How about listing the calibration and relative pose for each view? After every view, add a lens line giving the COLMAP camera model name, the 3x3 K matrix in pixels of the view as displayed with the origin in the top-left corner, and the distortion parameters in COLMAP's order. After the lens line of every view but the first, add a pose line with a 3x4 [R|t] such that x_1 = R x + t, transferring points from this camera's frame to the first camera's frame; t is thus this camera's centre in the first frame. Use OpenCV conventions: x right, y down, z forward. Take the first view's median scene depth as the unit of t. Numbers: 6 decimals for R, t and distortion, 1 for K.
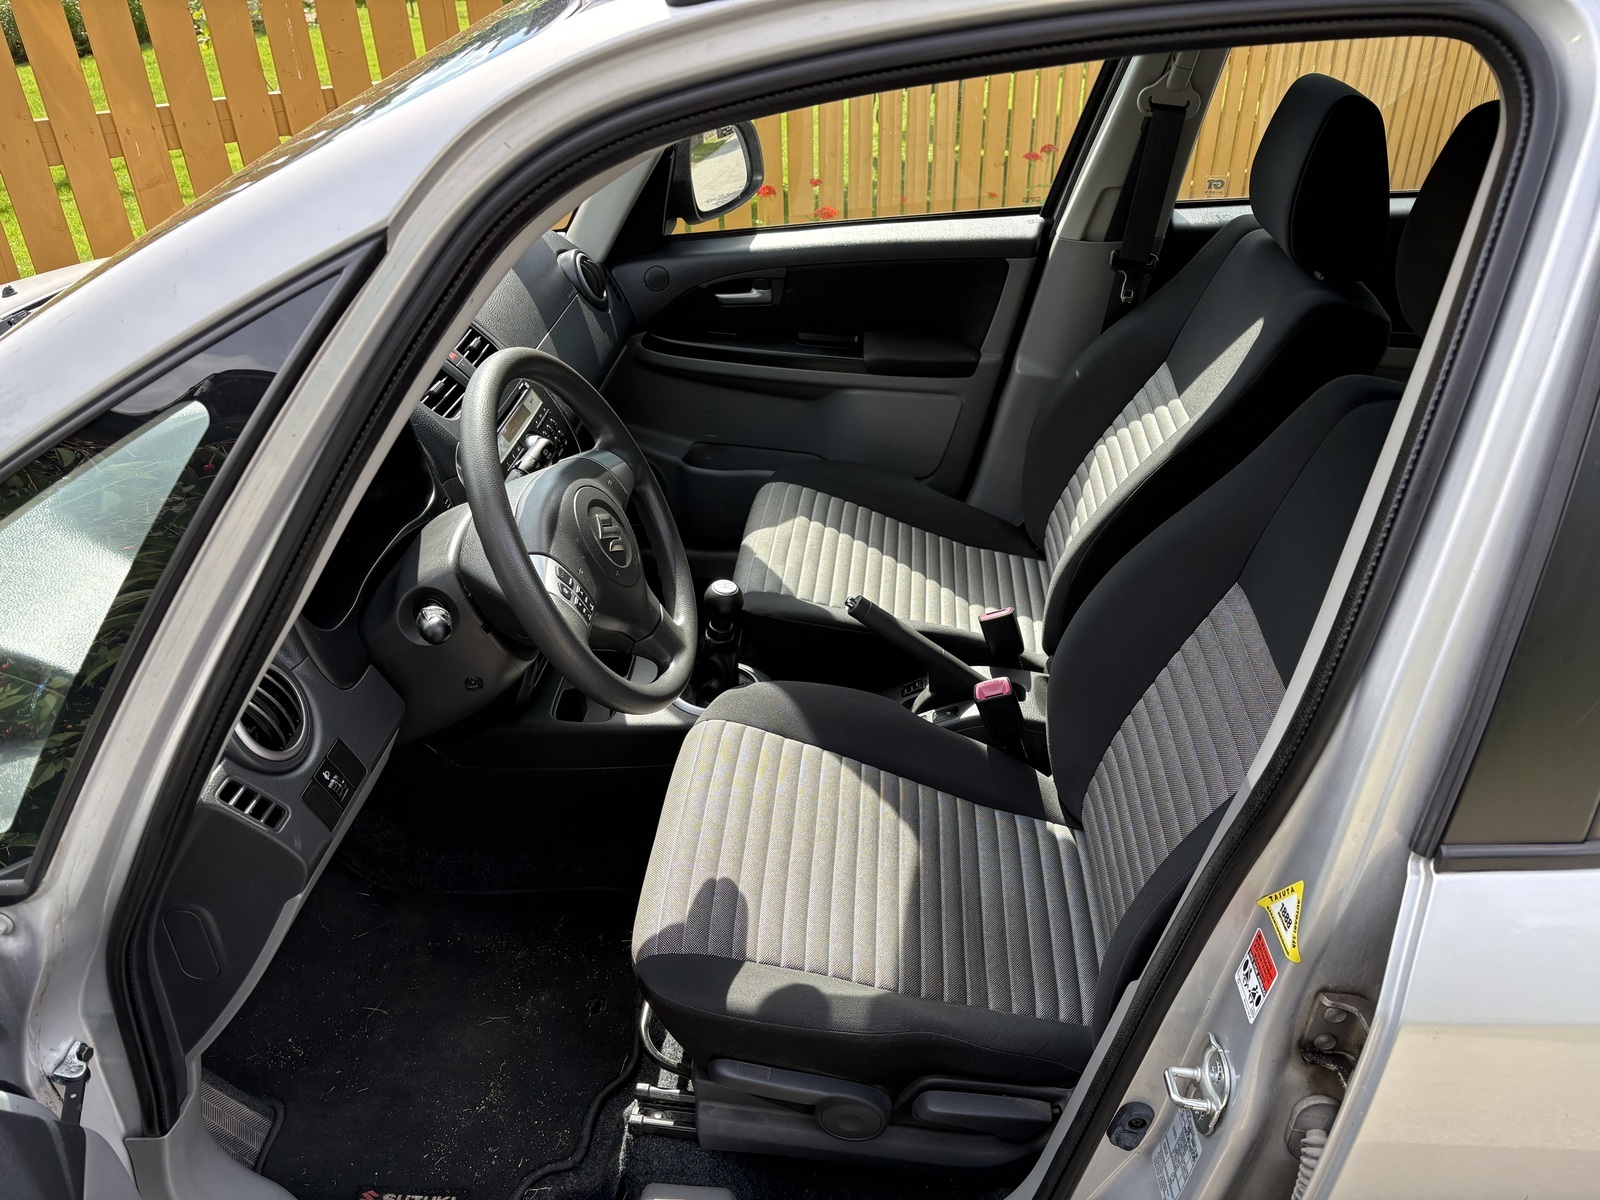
lens RADIAL K [[1173.1, 0, 802.6], [0, 1173.1, 602.2], [0, 0, 1]] dist [-0.005211, -0.001859]
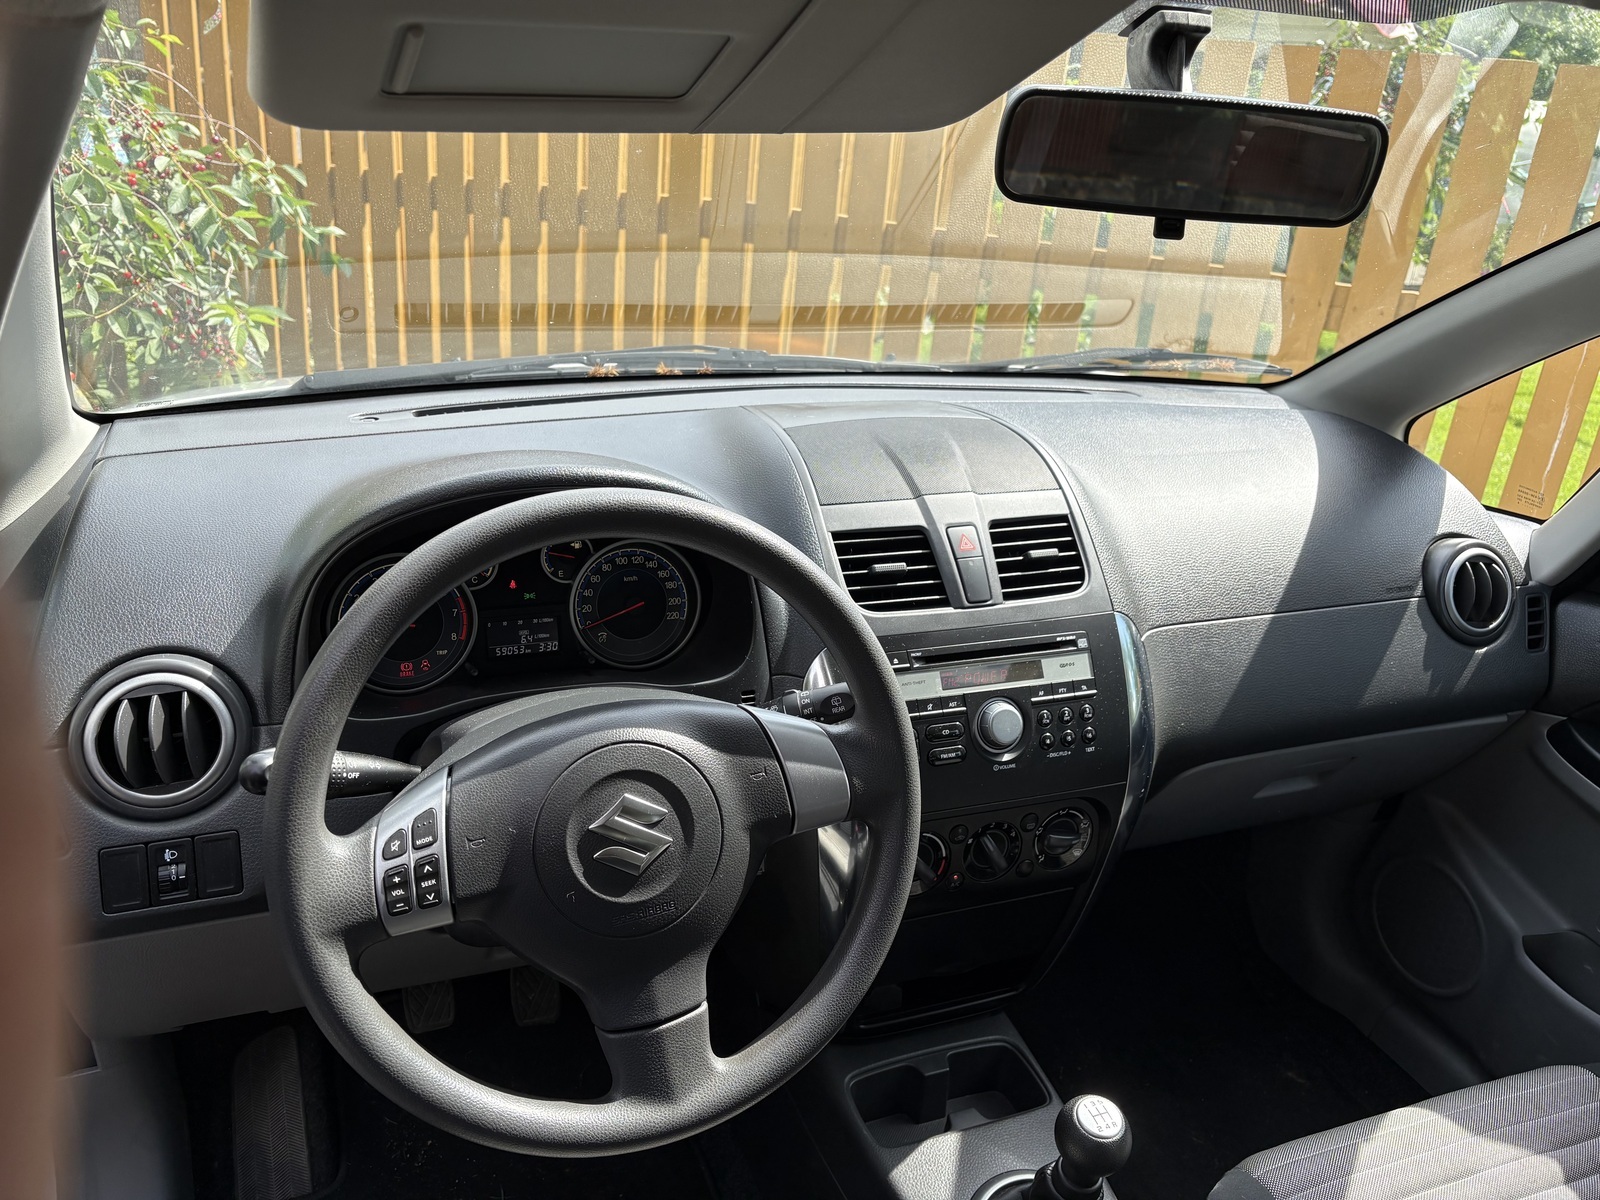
lens RADIAL K [[1173.1, 0, 800.8], [0, 1173.1, 594.1], [0, 0, 1]] dist [-0.005211, -0.001859]
pose [[0.434843, 0.395176, -0.809165, 0.160567], [-0.545948, 0.830286, 0.112101, -0.152064], [0.716137, 0.393016, 0.576789, 0.399579]]
